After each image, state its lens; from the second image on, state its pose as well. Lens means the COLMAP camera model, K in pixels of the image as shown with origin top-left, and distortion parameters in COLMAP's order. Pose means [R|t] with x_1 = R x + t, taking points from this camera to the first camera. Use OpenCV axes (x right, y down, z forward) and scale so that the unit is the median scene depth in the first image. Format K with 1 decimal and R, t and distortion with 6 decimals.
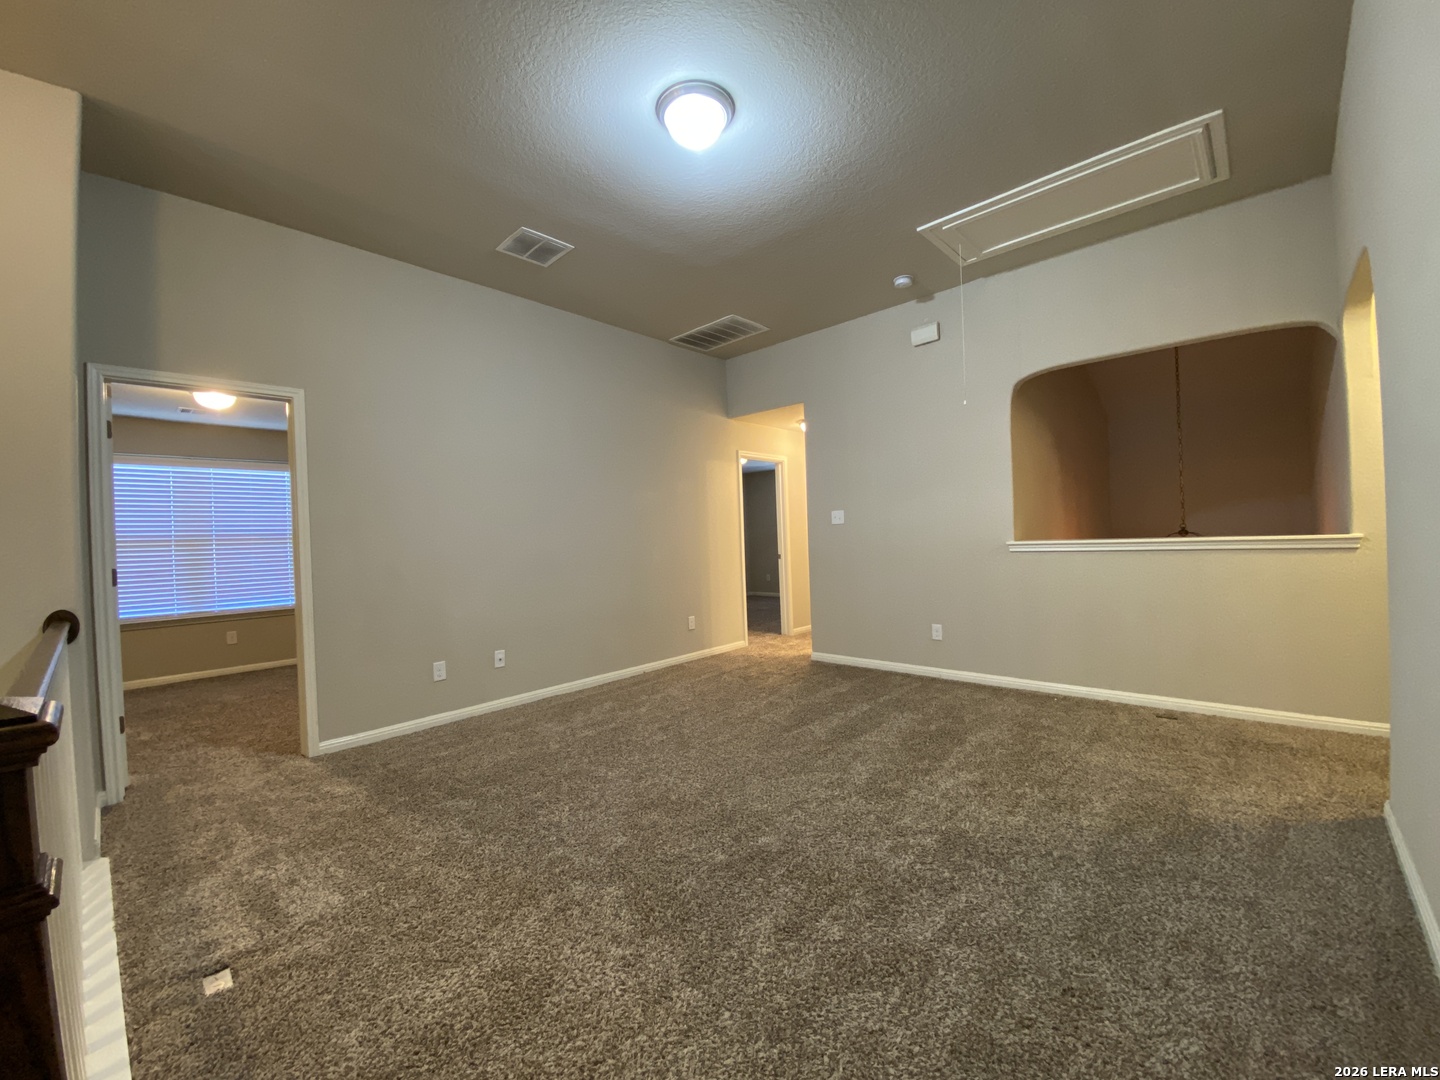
lens RADIAL K [[594.0, 0, 710.0], [0, 594.0, 537.7], [0, 0, 1]] dist [-0.000884, -0.012098]
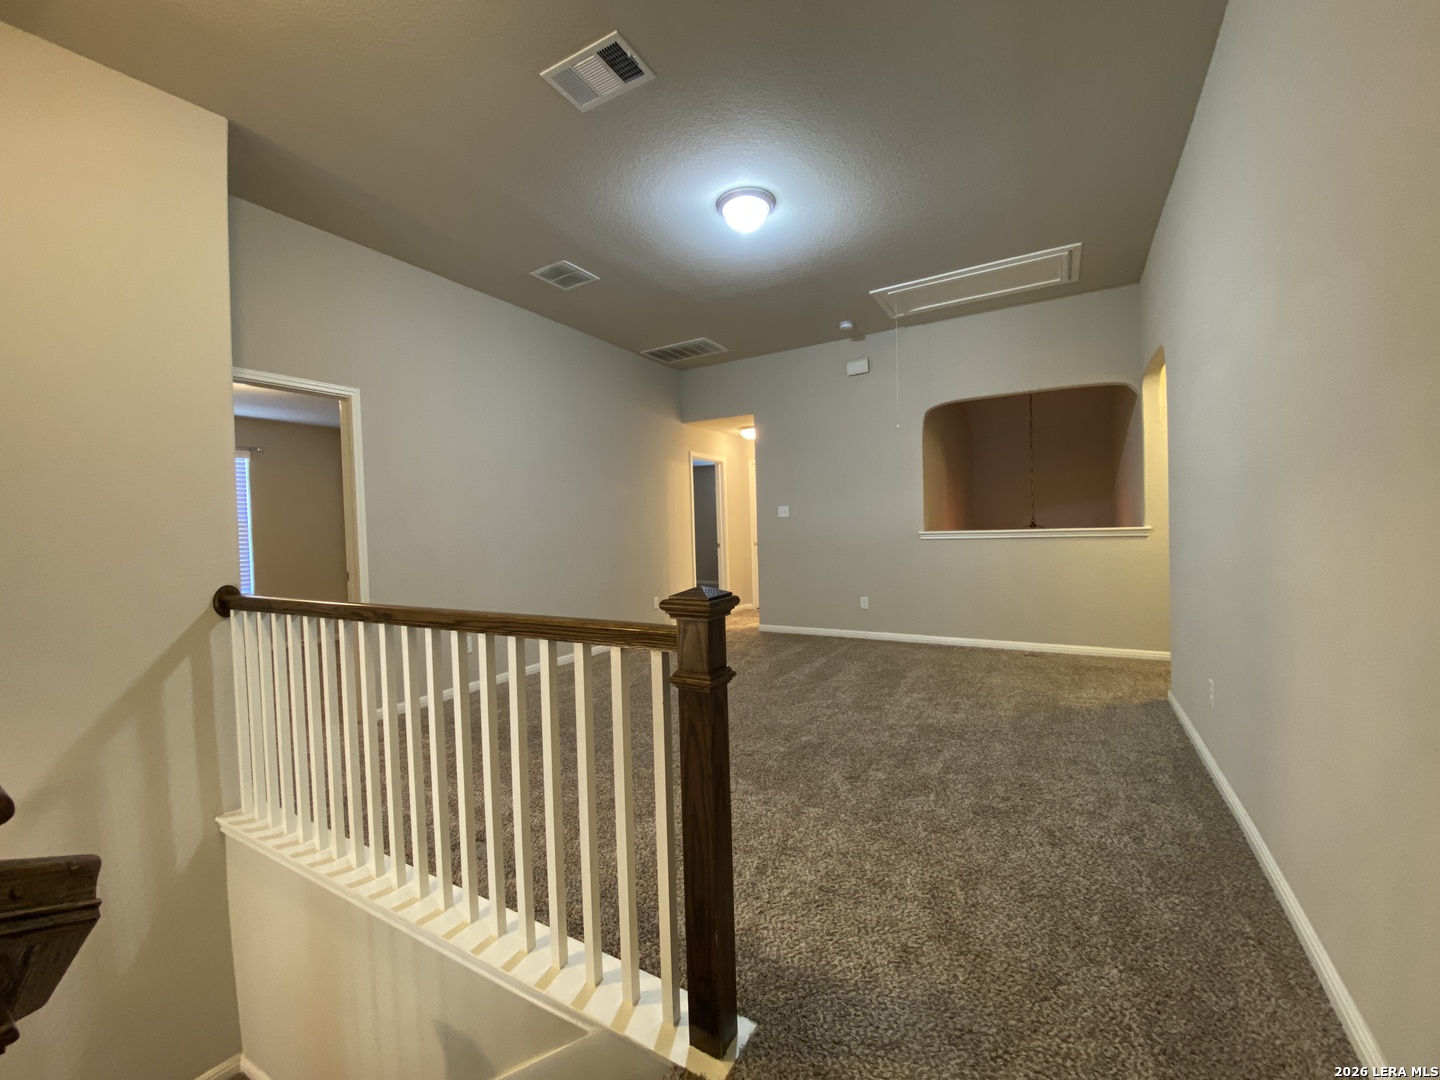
lens RADIAL K [[594.0, 0, 710.0], [0, 594.0, 537.7], [0, 0, 1]] dist [-0.000884, -0.012098]
pose [[0.975427, 0.003064, 0.220303, -0.332787], [-0.005534, 0.999929, 0.010599, 0.012288], [-0.220255, -0.011558, 0.975374, -0.245081]]
